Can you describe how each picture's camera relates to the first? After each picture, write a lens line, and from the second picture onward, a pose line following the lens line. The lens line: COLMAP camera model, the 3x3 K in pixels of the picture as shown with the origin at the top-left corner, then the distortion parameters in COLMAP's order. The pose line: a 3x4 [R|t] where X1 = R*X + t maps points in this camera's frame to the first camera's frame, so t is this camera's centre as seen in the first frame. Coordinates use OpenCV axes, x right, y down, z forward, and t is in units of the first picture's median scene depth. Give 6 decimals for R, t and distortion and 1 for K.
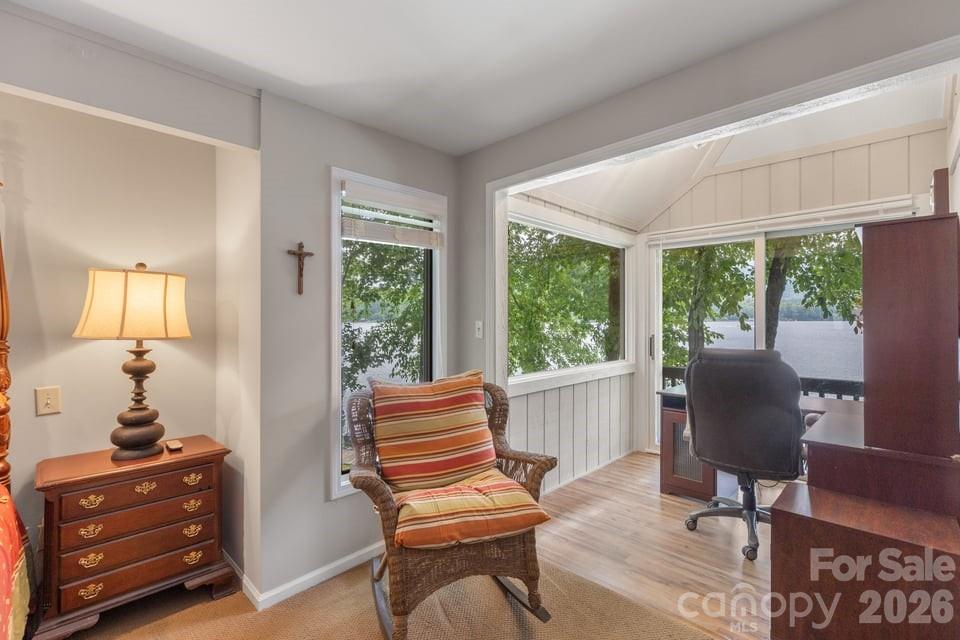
lens RADIAL K [[429.5, 0, 479.8], [0, 429.5, 317.7], [0, 0, 1]] dist [0.001627, 0.000474]
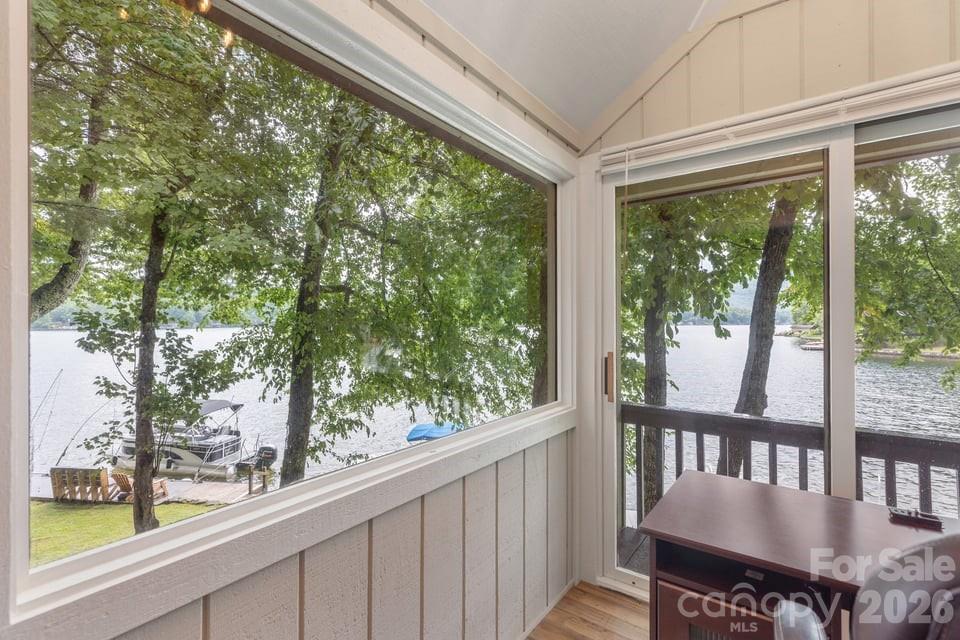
lens RADIAL K [[429.5, 0, 479.8], [0, 429.5, 317.7], [0, 0, 1]] dist [0.001627, 0.000474]
pose [[0.990940, -0.000037, 0.134308, 0.125674], [0.001314, 0.999955, -0.009420, 0.001677], [-0.134301, 0.009511, 0.990895, 0.356441]]
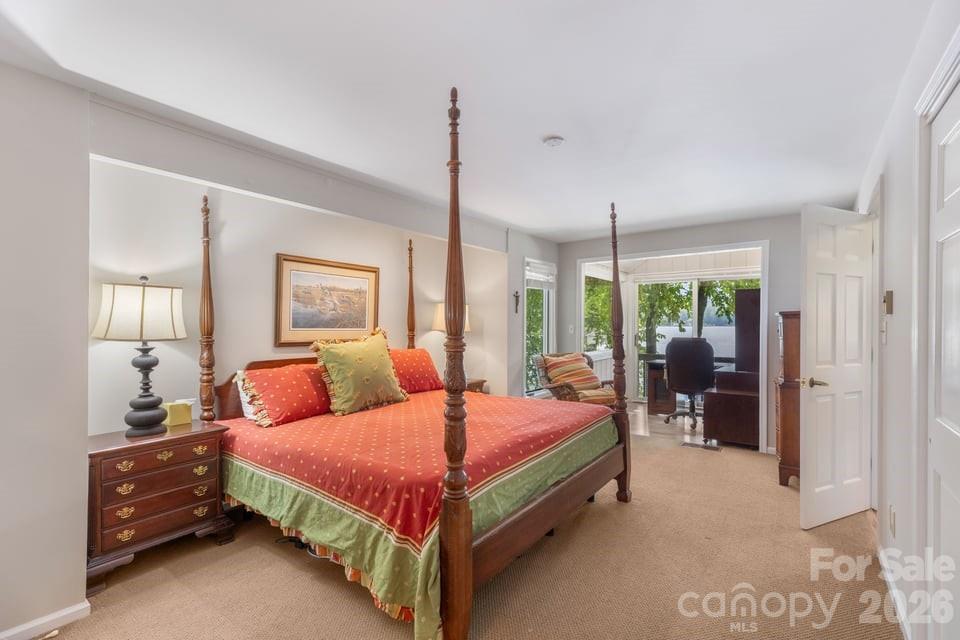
lens RADIAL K [[429.5, 0, 479.8], [0, 429.5, 317.7], [0, 0, 1]] dist [0.001627, 0.000474]
pose [[0.990697, 0.011609, 0.135588, -0.307645], [-0.011096, 0.999928, -0.004541, -0.005747], [-0.135631, 0.002994, 0.990755, -0.423021]]
